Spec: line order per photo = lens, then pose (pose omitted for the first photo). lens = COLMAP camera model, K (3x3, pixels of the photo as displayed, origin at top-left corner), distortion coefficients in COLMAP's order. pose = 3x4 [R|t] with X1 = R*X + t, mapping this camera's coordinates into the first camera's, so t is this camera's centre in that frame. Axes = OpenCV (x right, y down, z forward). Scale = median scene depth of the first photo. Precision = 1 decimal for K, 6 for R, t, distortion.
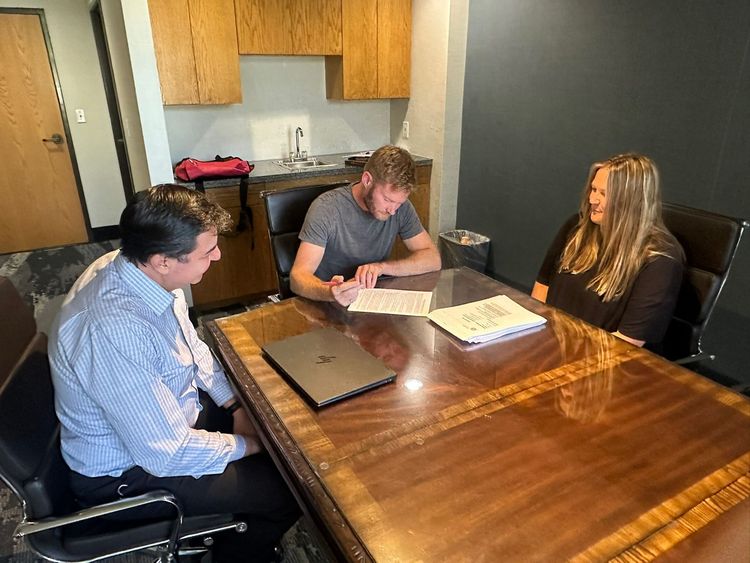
lens RADIAL K [[513.5, 0, 354.1], [0, 513.5, 283.4], [0, 0, 1]] dist [-0.087691, 0.077413]
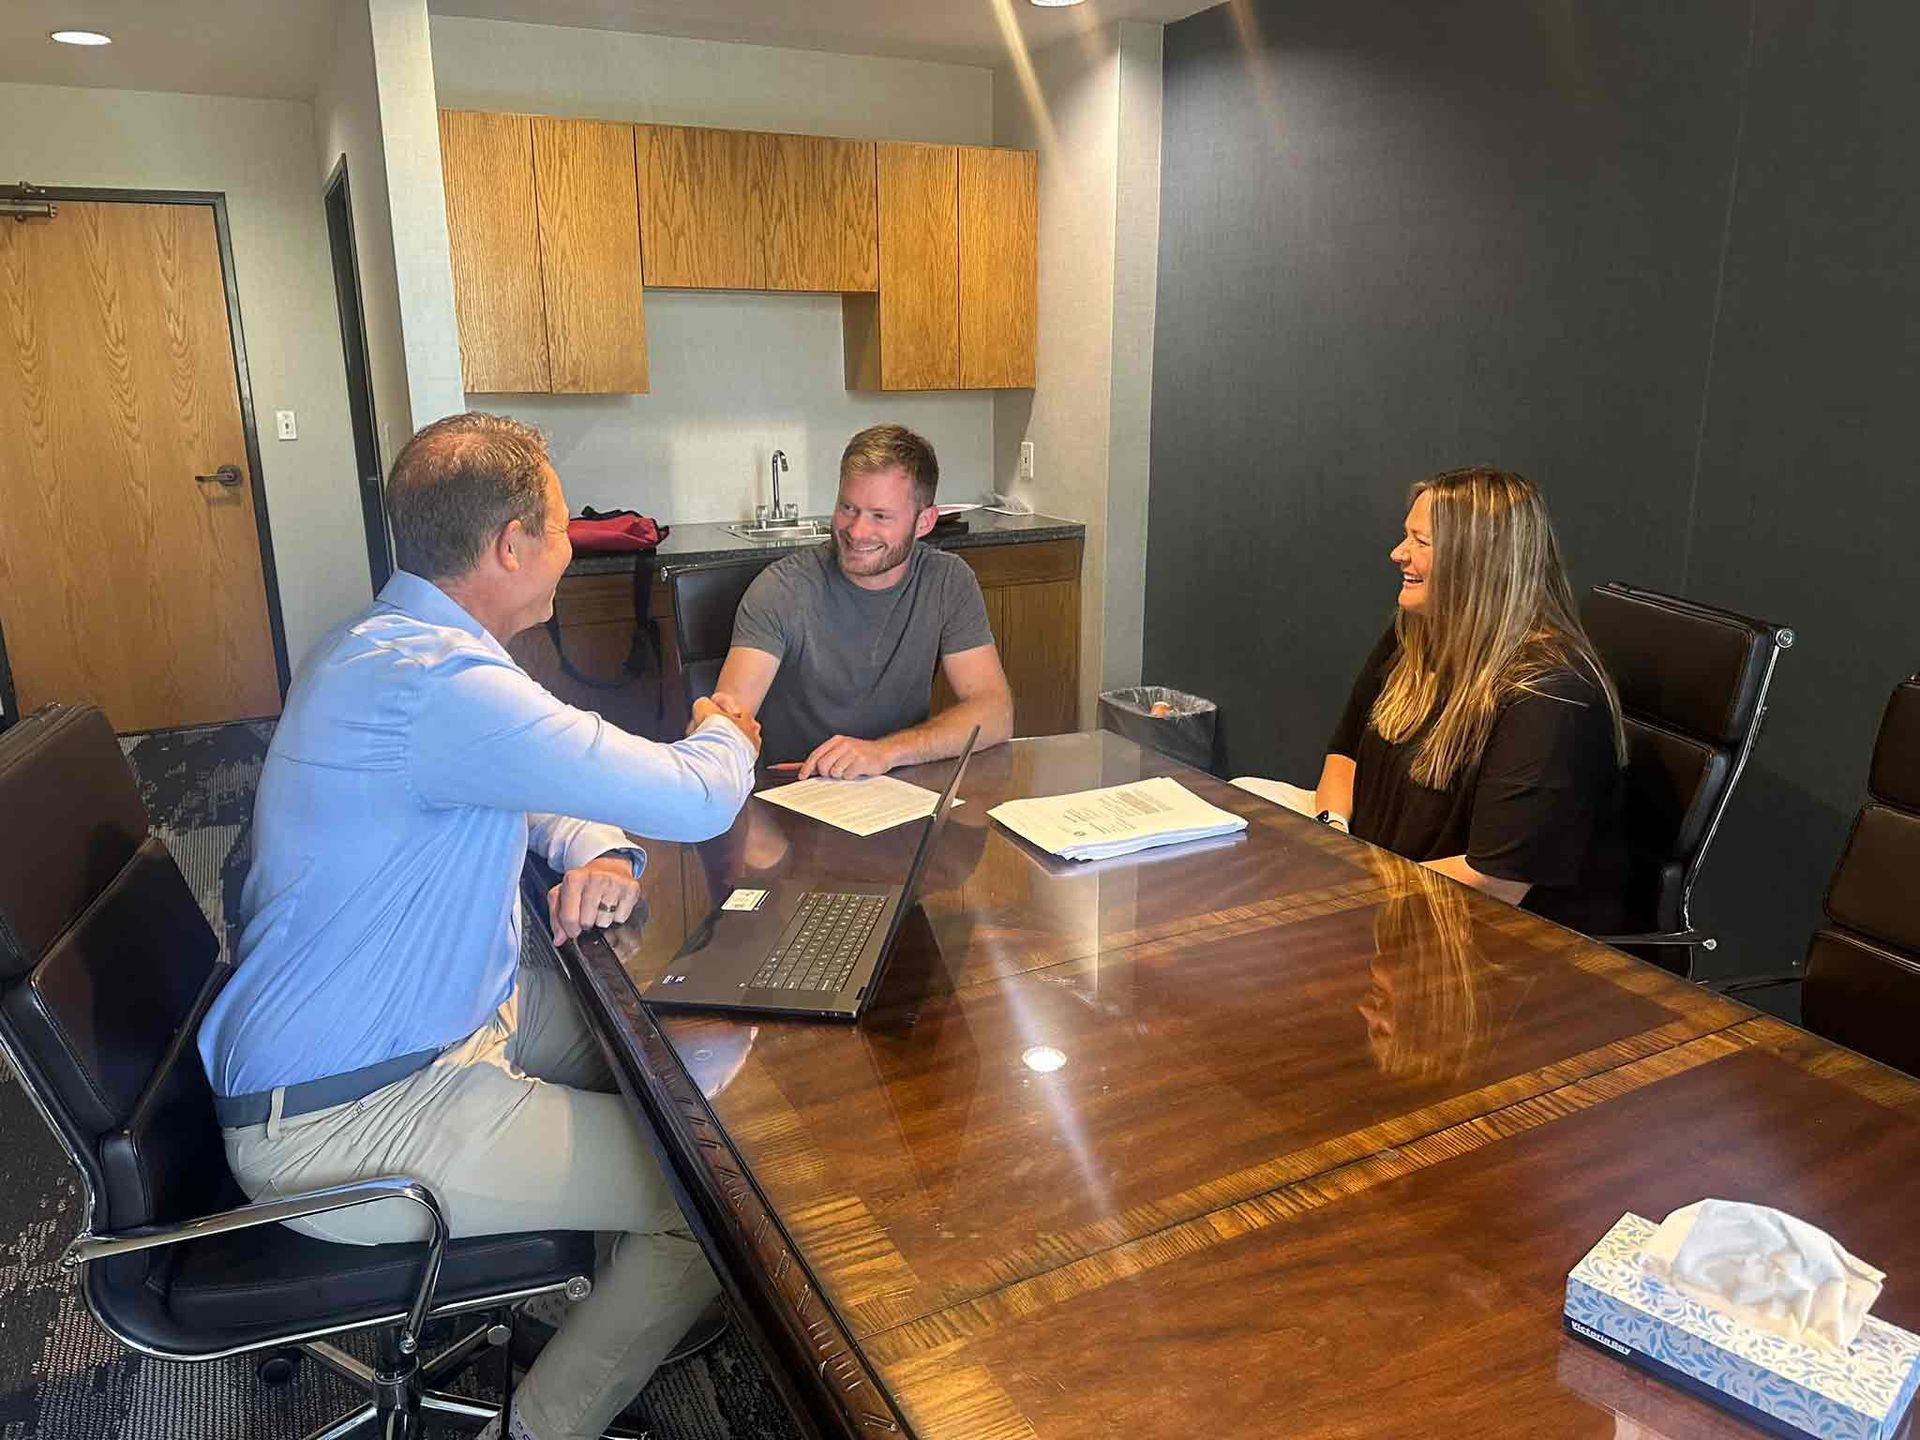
lens RADIAL K [[1337.2, 0, 960.0], [0, 1337.2, 720.0], [0, 0, 1]] dist [0.008068, -0.032377]
pose [[0.999630, 0.008708, -0.025773, 0.083904], [-0.012062, 0.991042, -0.133004, 0.080432], [0.024384, 0.133265, 0.990780, -0.118352]]
